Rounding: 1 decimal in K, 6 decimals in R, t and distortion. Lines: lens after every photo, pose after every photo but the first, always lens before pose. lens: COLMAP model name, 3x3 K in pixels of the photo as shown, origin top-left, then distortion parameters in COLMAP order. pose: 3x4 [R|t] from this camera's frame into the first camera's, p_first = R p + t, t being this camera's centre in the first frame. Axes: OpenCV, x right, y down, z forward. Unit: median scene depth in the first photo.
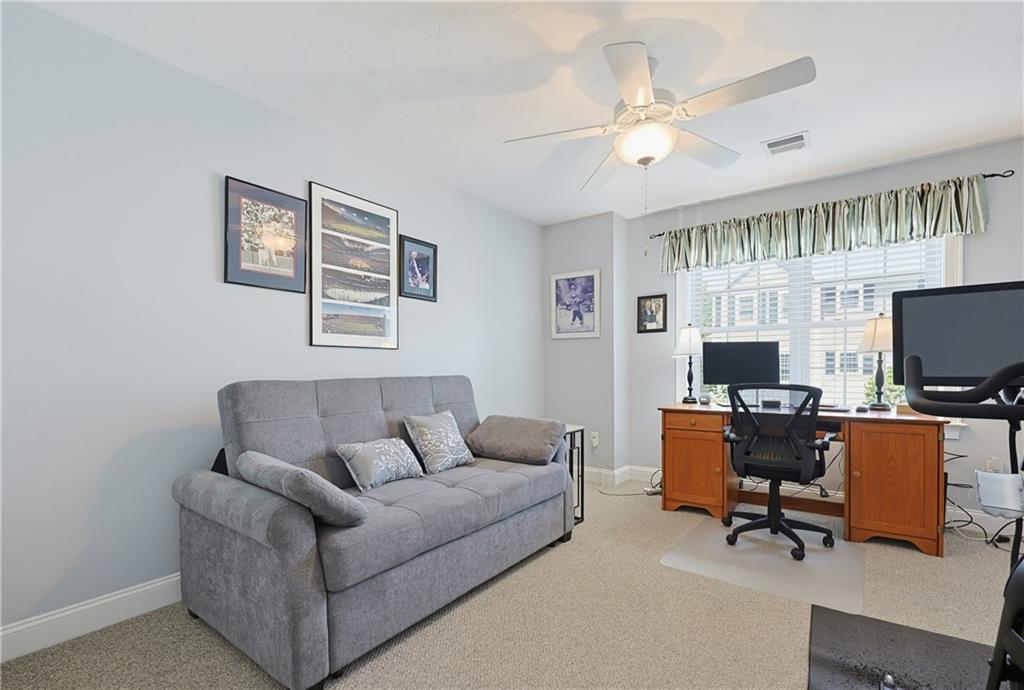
lens RADIAL K [[457.4, 0, 509.9], [0, 457.4, 372.8], [0, 0, 1]] dist [0.002221, 0.000227]
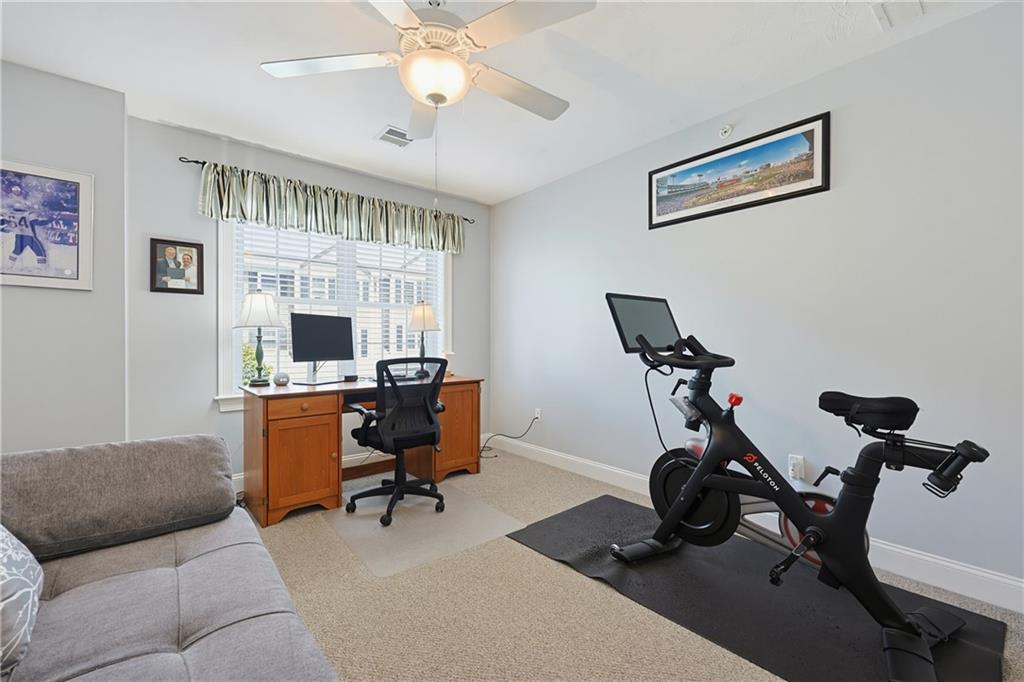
lens RADIAL K [[440.7, 0, 515.5], [0, 440.7, 342.1], [0, 0, 1]] dist [-0.002622, -0.000331]
pose [[0.225215, 0.010092, 0.974257, -0.263014], [0.013625, 0.999816, -0.013506, 0.004510], [-0.974214, 0.016316, 0.225036, 0.377202]]
